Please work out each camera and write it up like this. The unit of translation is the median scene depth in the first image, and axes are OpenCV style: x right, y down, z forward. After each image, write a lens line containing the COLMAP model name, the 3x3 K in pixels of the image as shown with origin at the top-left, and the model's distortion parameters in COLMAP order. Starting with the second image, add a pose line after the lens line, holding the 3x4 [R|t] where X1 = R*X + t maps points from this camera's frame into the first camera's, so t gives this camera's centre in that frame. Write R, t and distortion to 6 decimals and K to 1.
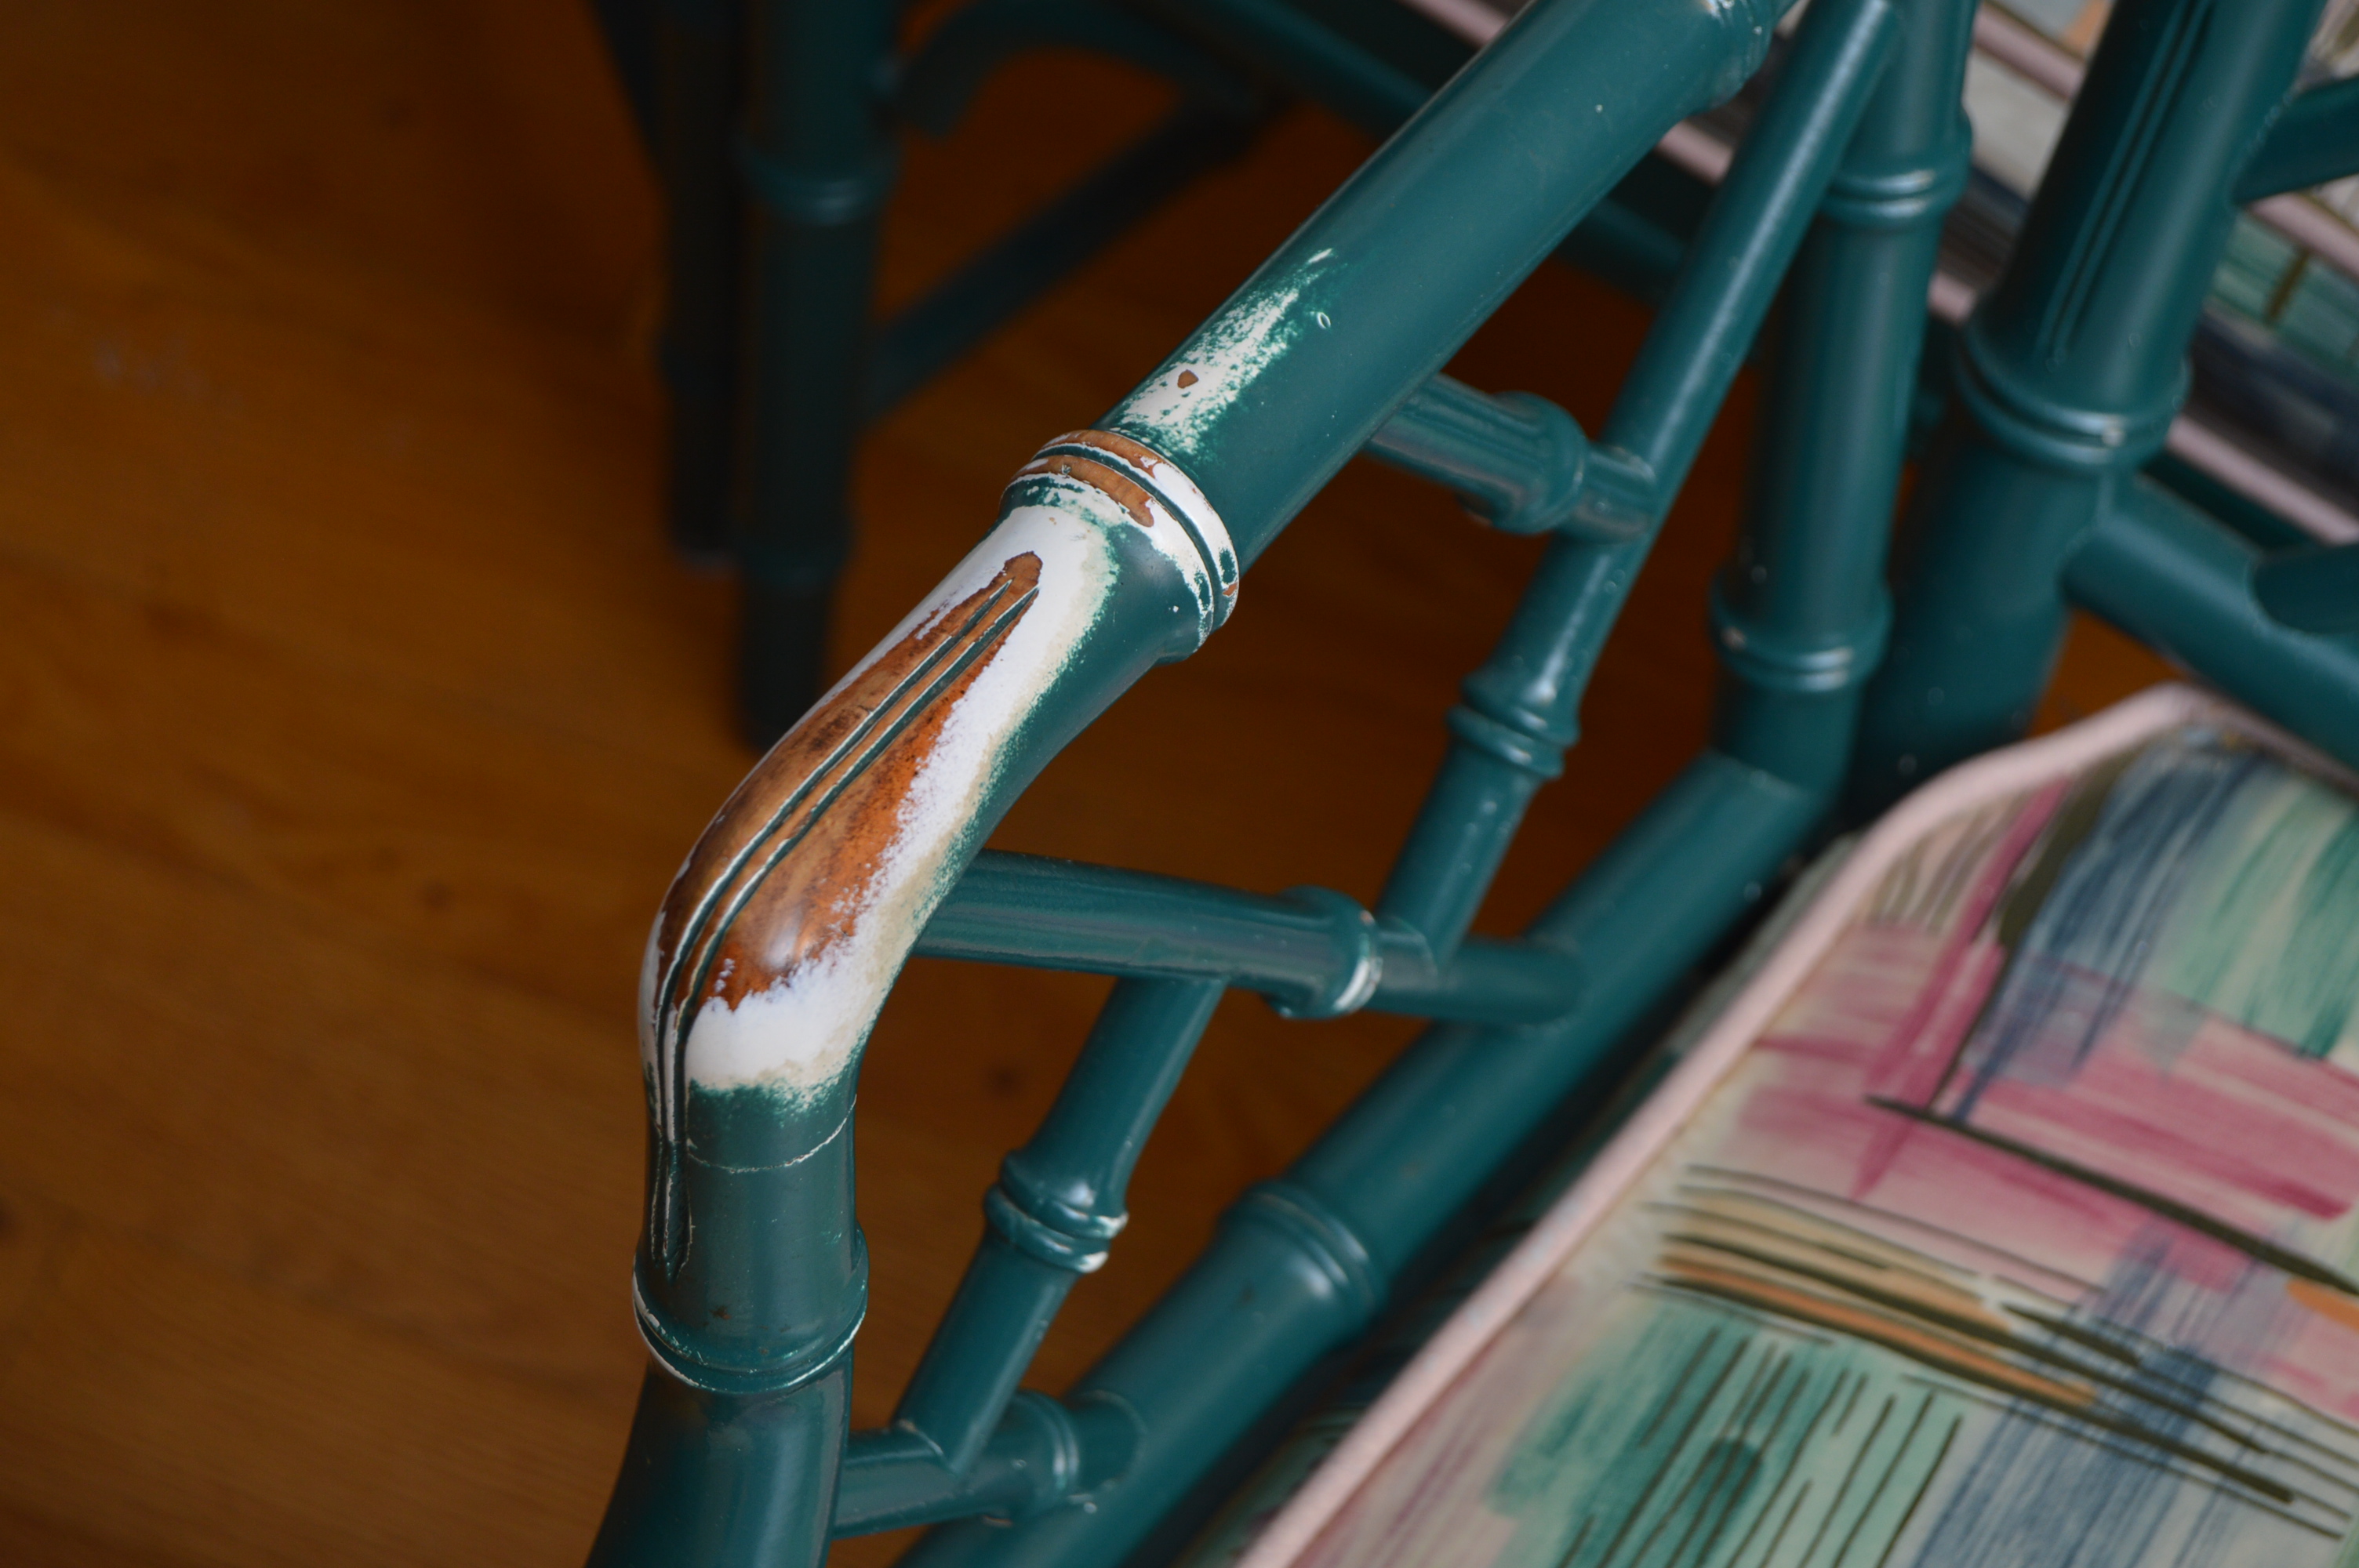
lens RADIAL K [[5356.1, 0, 1175.1], [0, 5356.1, 787.1], [0, 0, 1]] dist [0.004860, 0.000000]
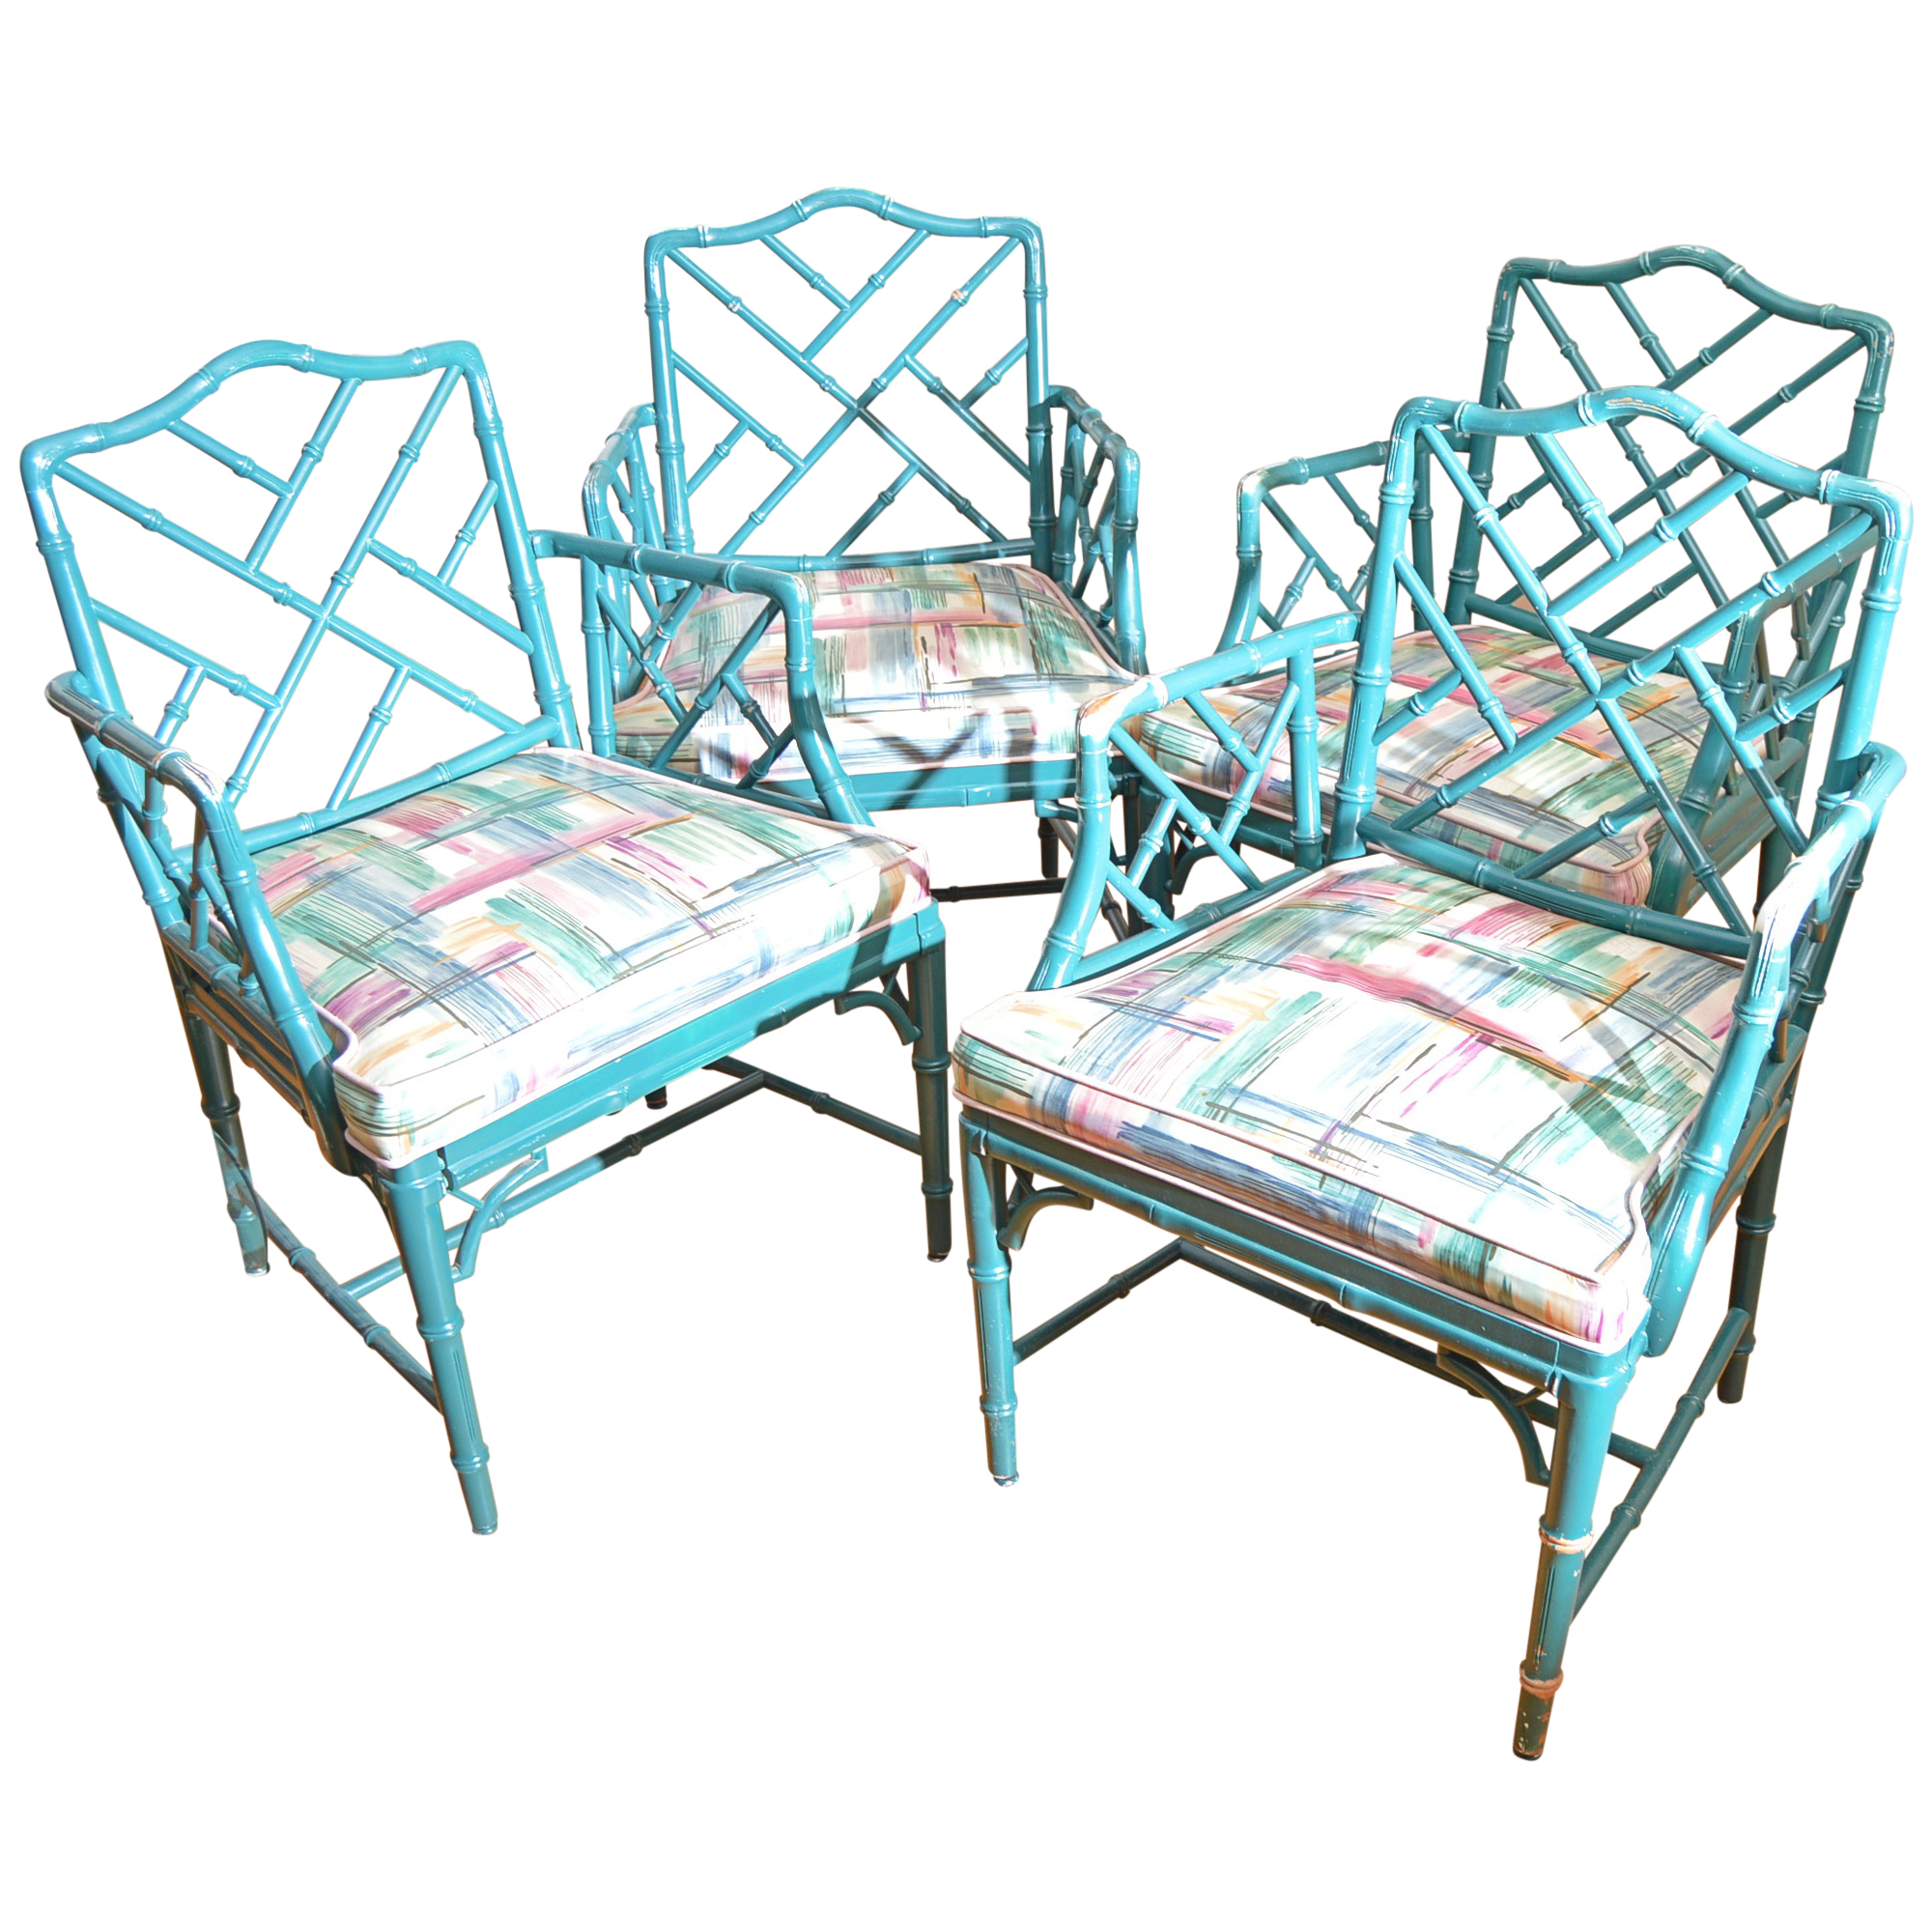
lens RADIAL K [[2323.2, 0, 1157.5], [0, 2323.2, 949.7], [0, 0, 1]] dist [-0.078207, 0.000000]
pose [[0.990951, -0.042459, -0.127330, 0.284271], [-0.020488, 0.889683, -0.456118, 1.252303], [0.132650, 0.454600, 0.880763, -1.134830]]
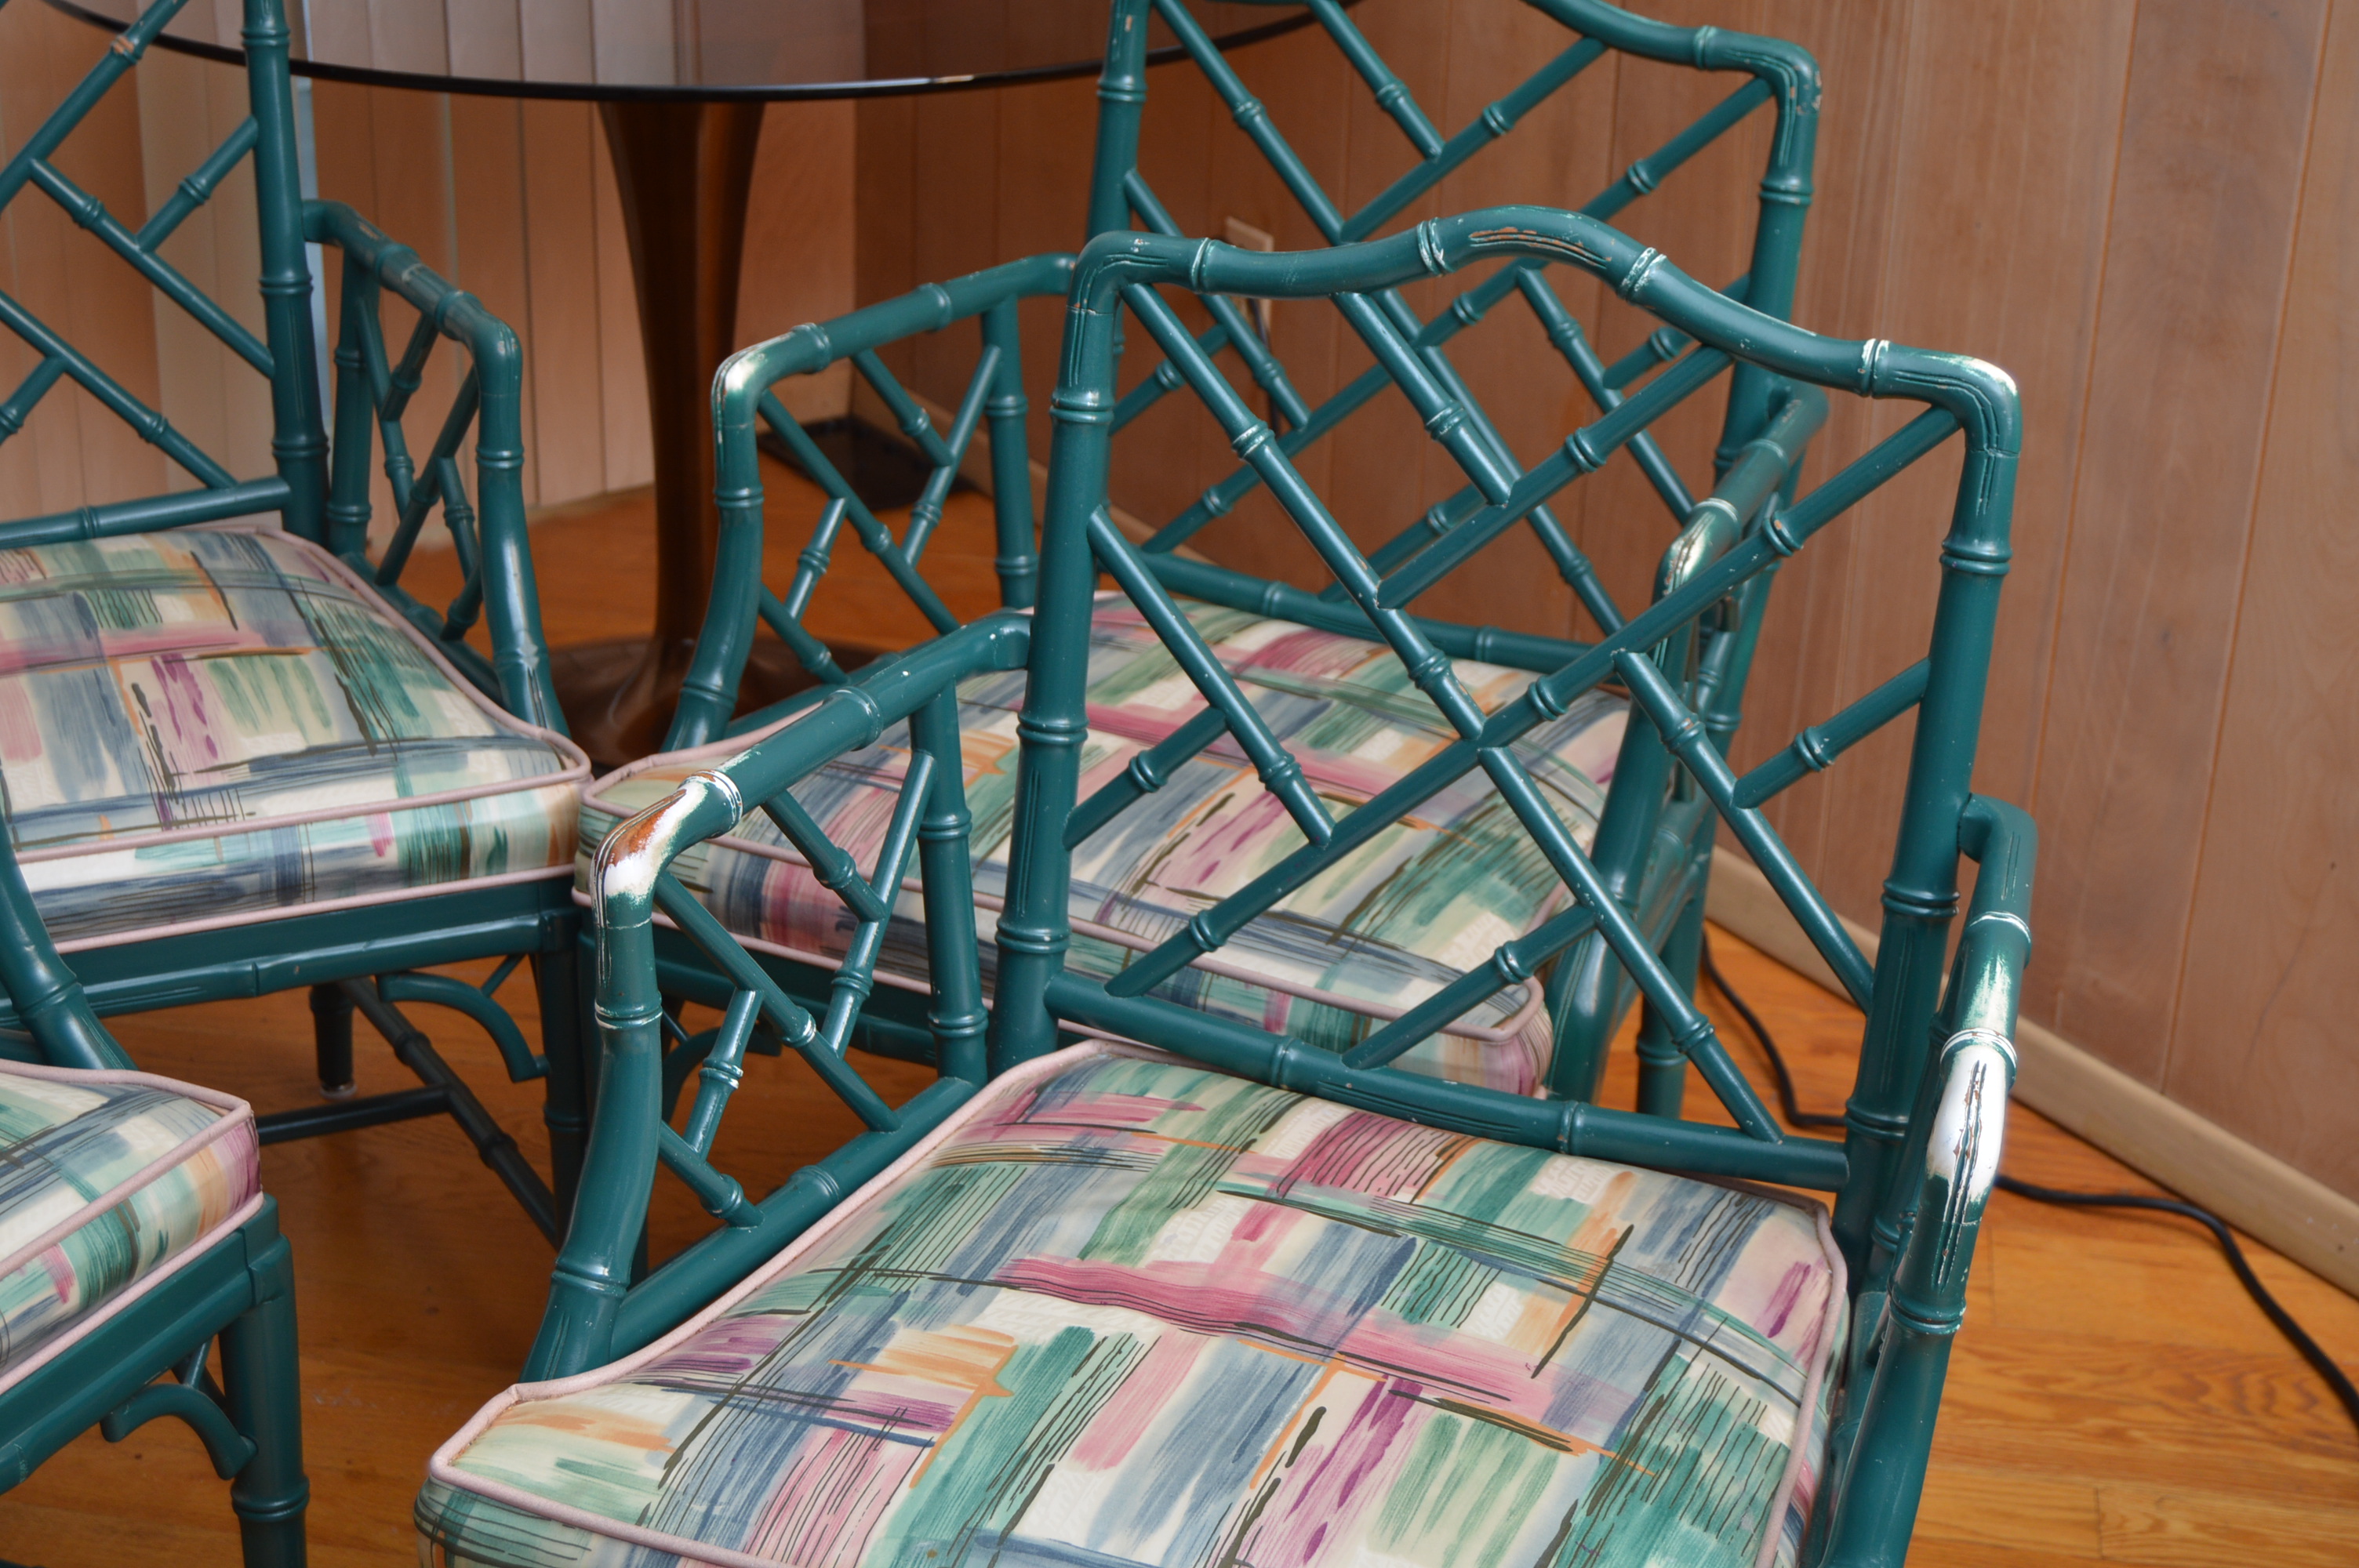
lens RADIAL K [[3896.4, 0, 1180.6], [0, 3896.4, 791.2], [0, 0, 1]] dist [-0.038671, 0.000000]
pose [[0.984342, -0.125337, 0.123944, -0.017427], [0.170610, 0.854199, -0.491159, 1.041484], [-0.044313, 0.504614, 0.862207, -1.043540]]
